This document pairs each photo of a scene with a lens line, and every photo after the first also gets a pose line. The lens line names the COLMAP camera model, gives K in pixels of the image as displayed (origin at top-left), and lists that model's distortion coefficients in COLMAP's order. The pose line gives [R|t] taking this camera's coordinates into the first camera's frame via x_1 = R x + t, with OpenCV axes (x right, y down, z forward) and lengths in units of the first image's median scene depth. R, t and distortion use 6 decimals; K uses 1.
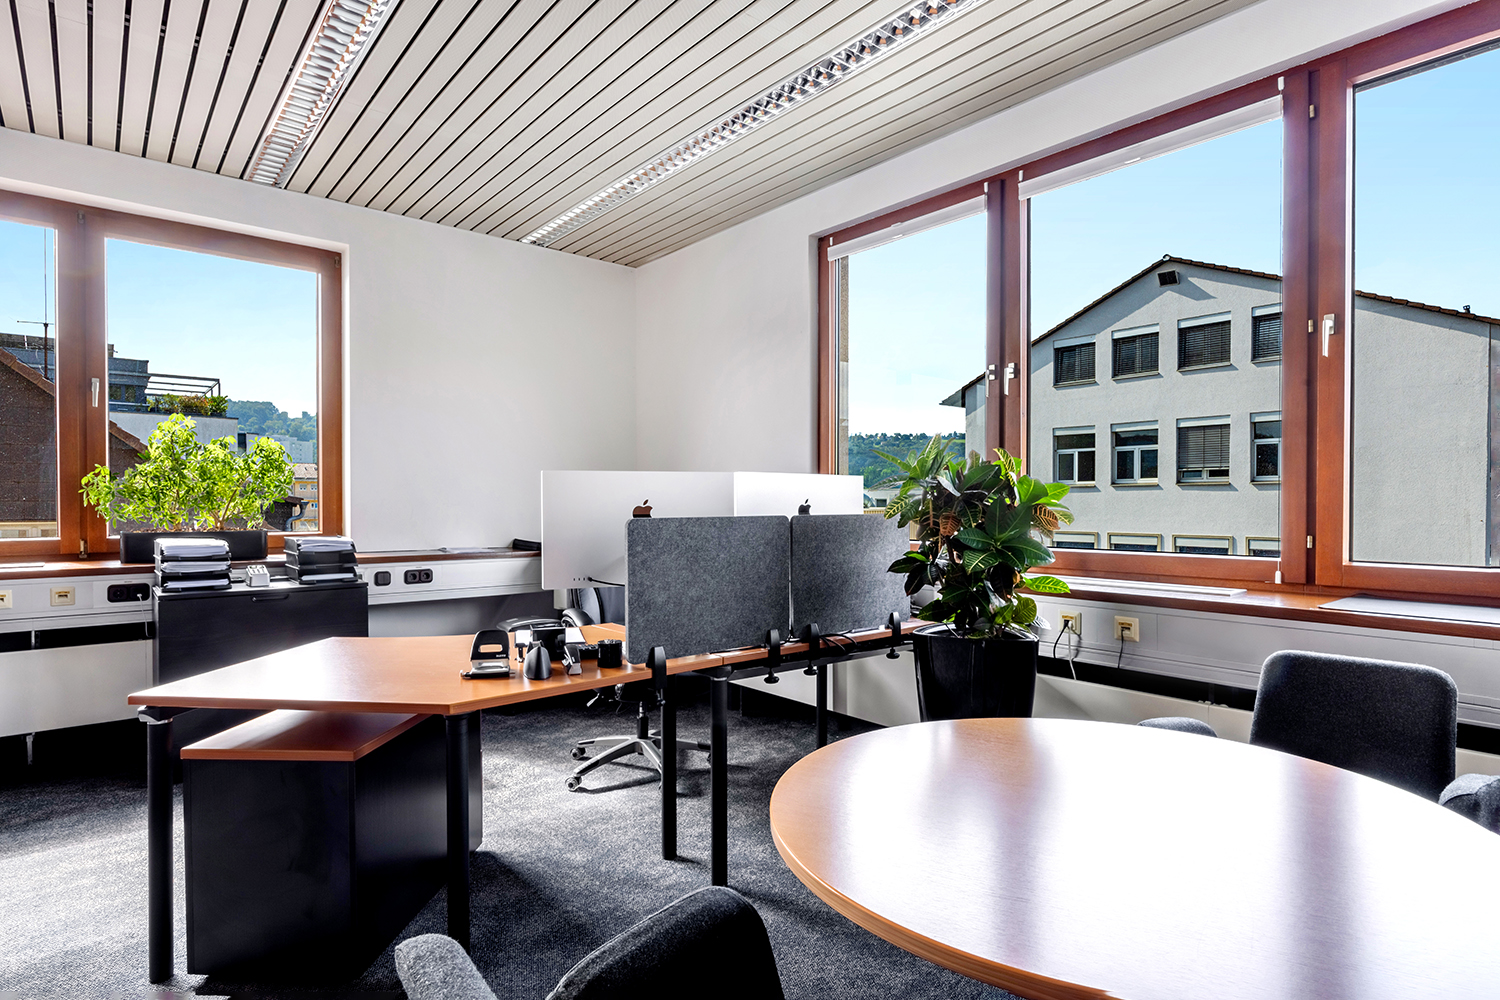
lens RADIAL K [[803.5, 0, 773.8], [0, 803.5, 525.1], [0, 0, 1]] dist [-0.001213, -0.000049]
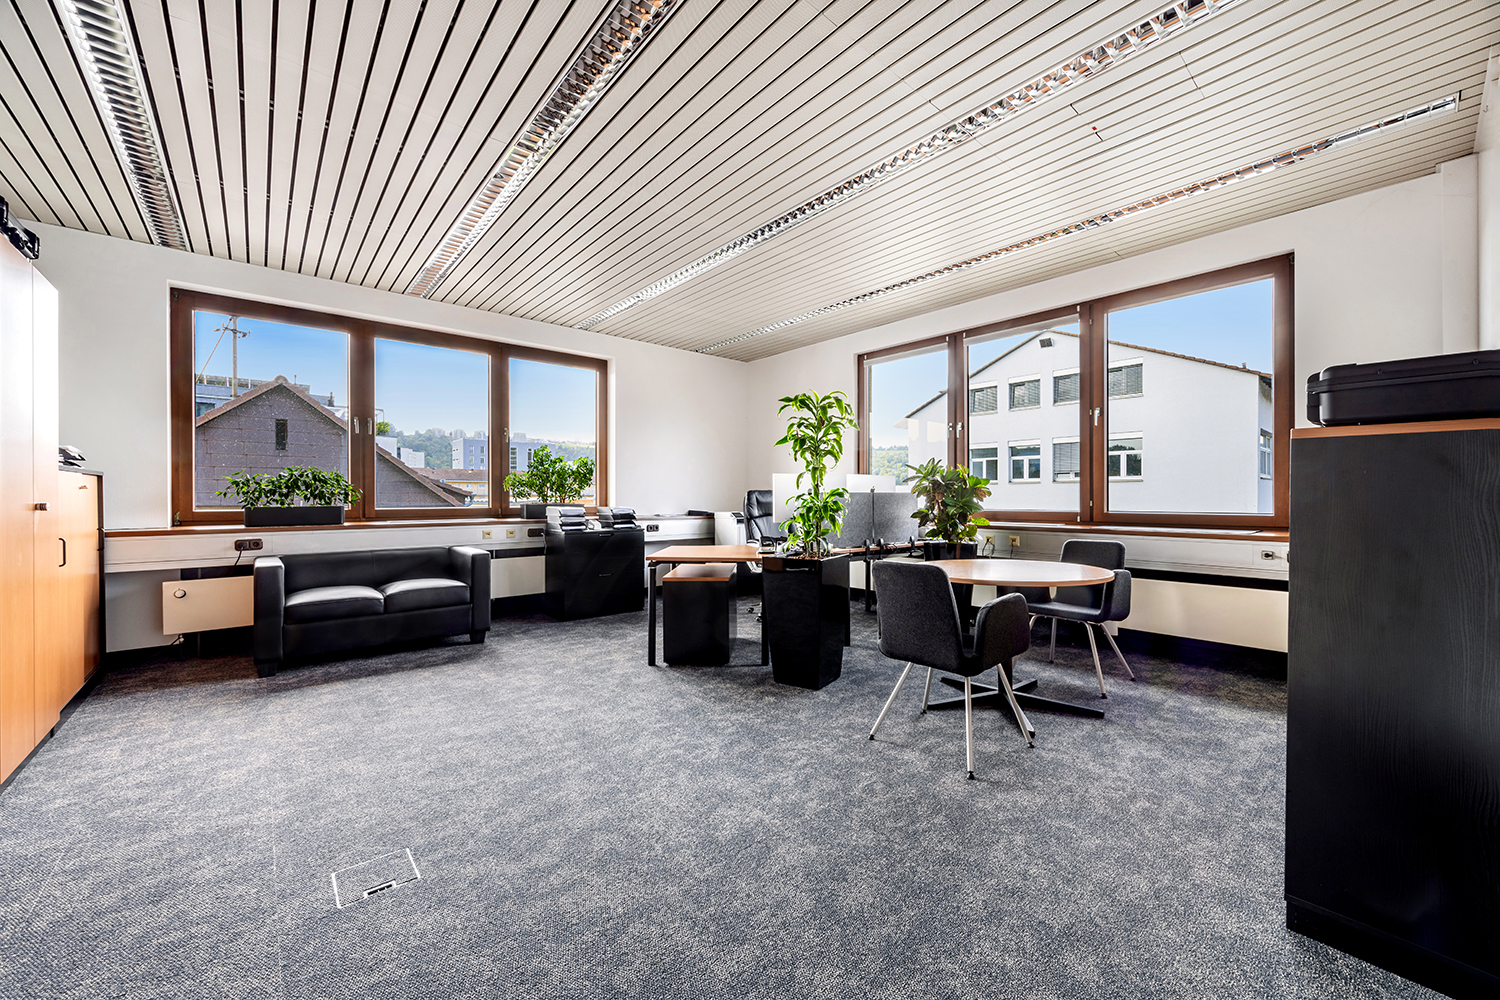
lens RADIAL K [[592.7, 0, 764.2], [0, 592.7, 506.1], [0, 0, 1]] dist [-0.000979, -0.000851]
pose [[0.999982, -0.001626, 0.005706, -0.275846], [0.001697, 0.999920, -0.012511, 0.044208], [-0.005685, 0.012521, 0.999905, -0.667136]]
